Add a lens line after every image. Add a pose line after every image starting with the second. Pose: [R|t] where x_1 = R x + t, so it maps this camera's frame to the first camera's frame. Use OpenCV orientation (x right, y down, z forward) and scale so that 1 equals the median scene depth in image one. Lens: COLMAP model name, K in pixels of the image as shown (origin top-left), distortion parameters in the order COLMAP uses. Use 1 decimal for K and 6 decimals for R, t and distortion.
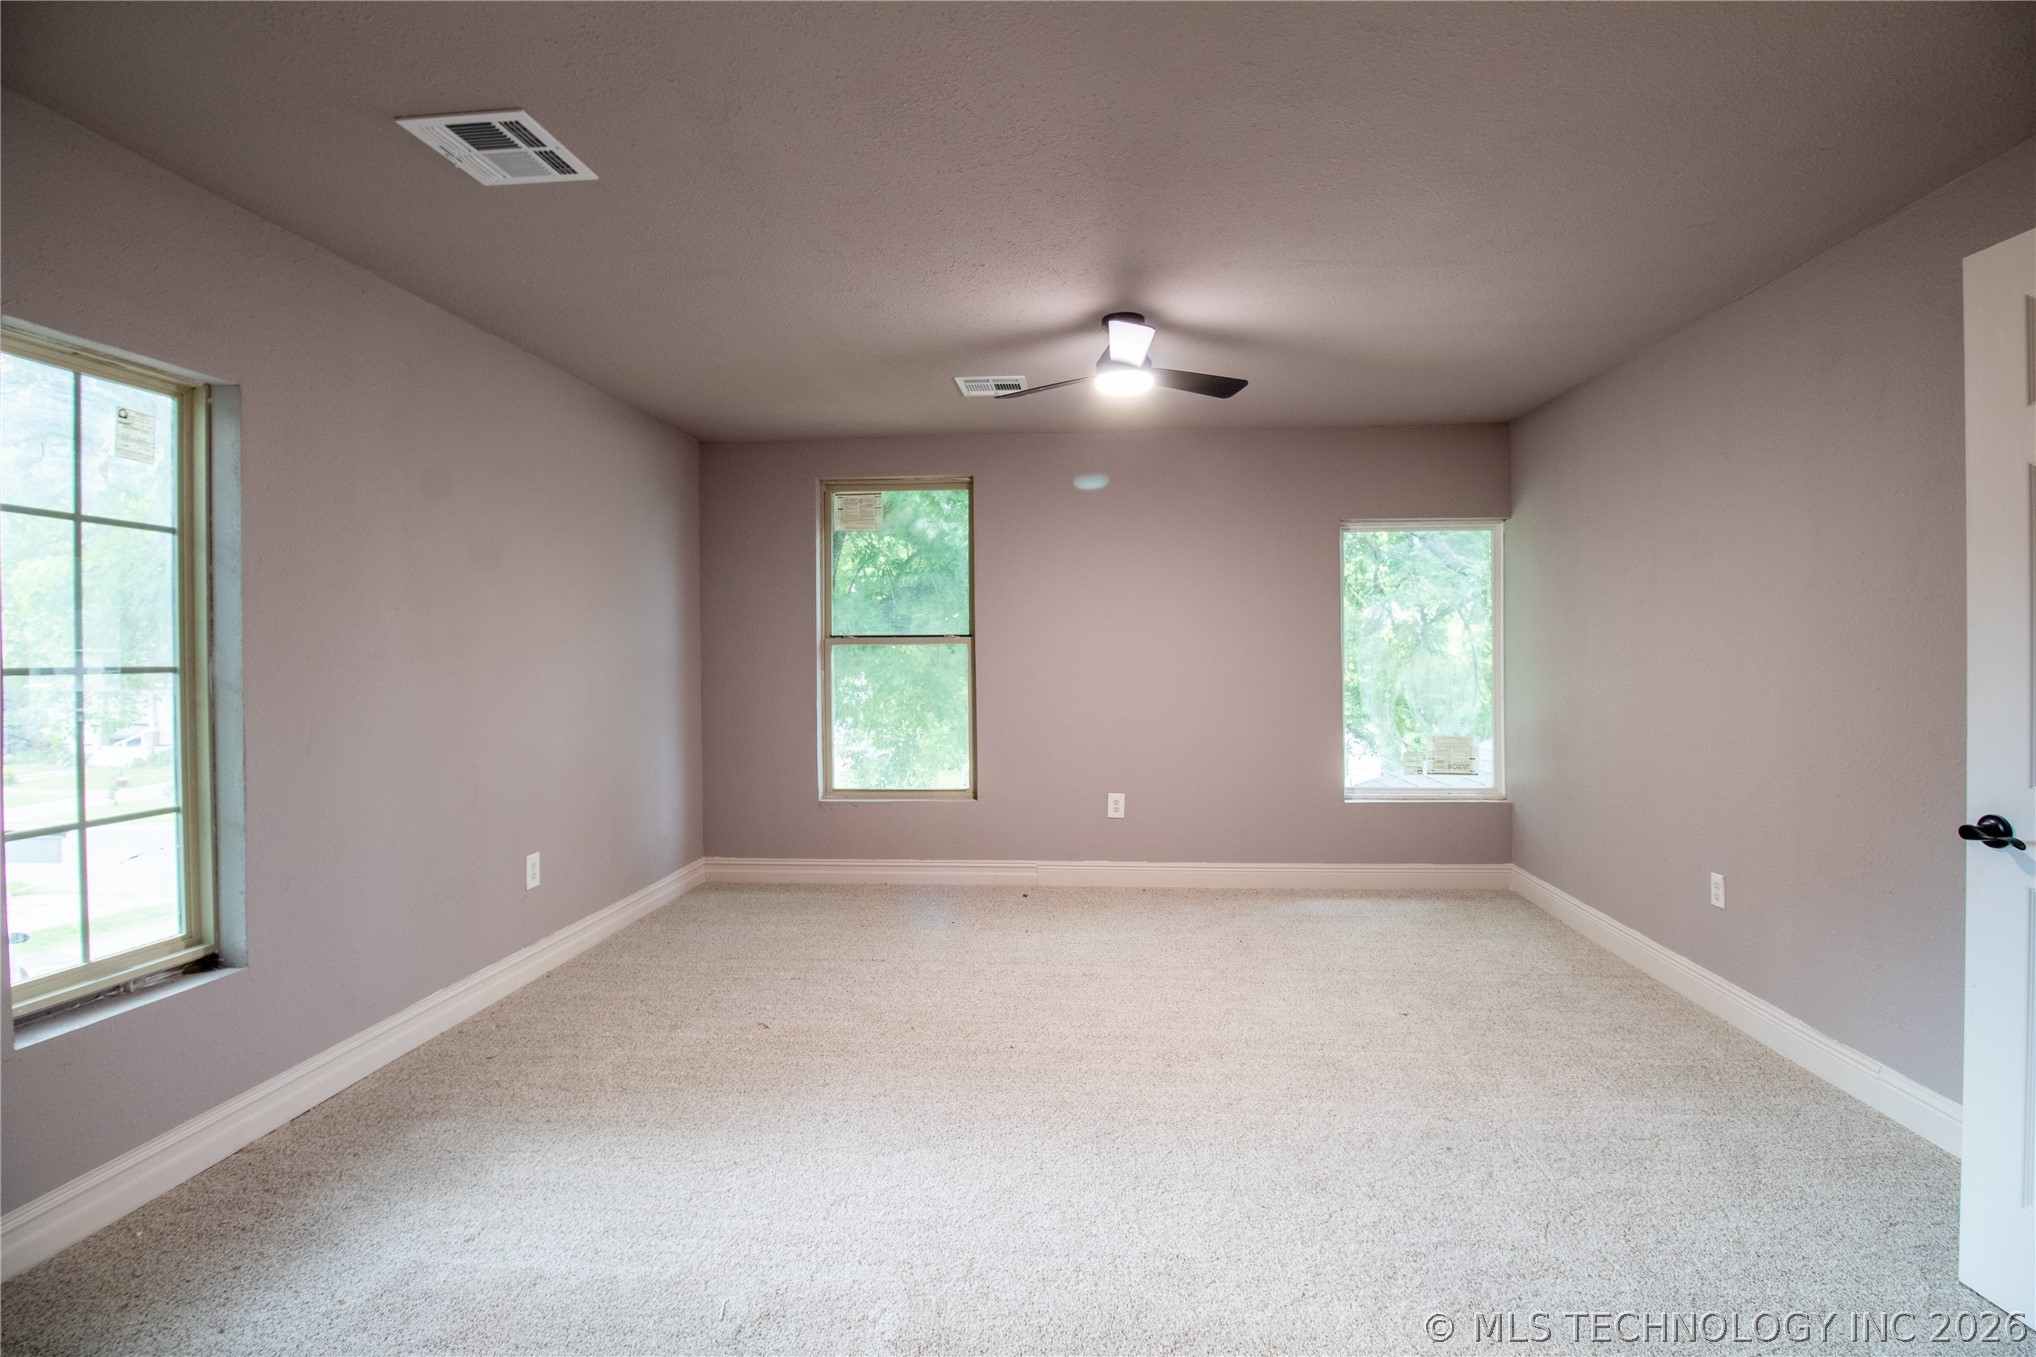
lens RADIAL K [[1007.3, 0, 1014.5], [0, 1007.3, 667.8], [0, 0, 1]] dist [-0.013770, -0.008398]
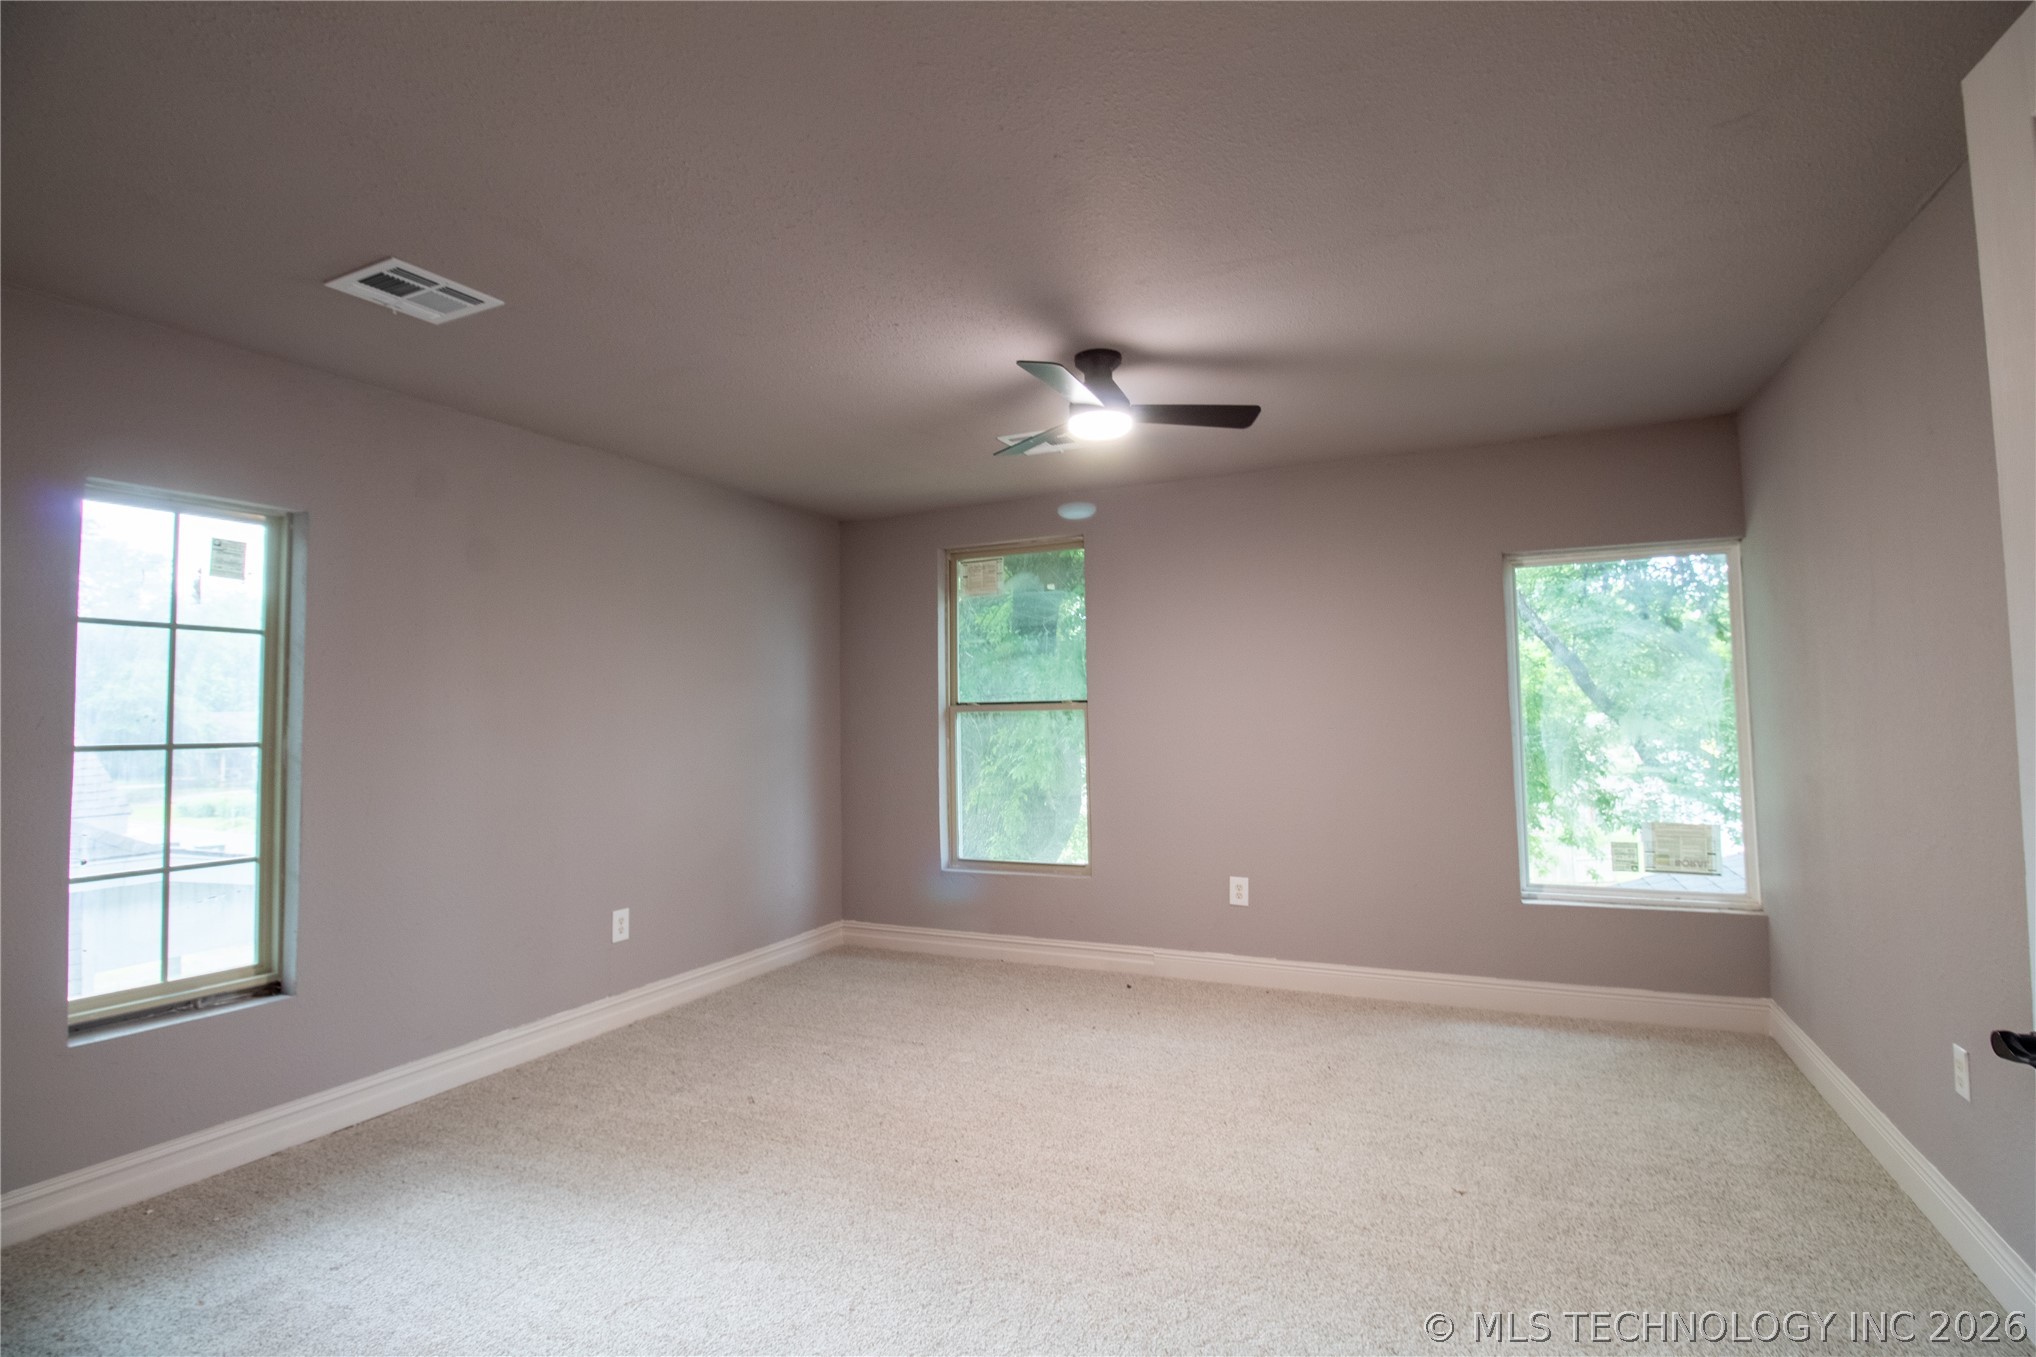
lens RADIAL K [[1007.3, 0, 1000.1], [0, 1007.3, 662.8], [0, 0, 1]] dist [-0.013770, -0.008398]
pose [[0.930534, -0.028189, -0.365119, 0.334463], [0.004865, 0.997897, -0.064644, -0.010687], [0.366173, 0.058377, 0.928714, 0.131003]]
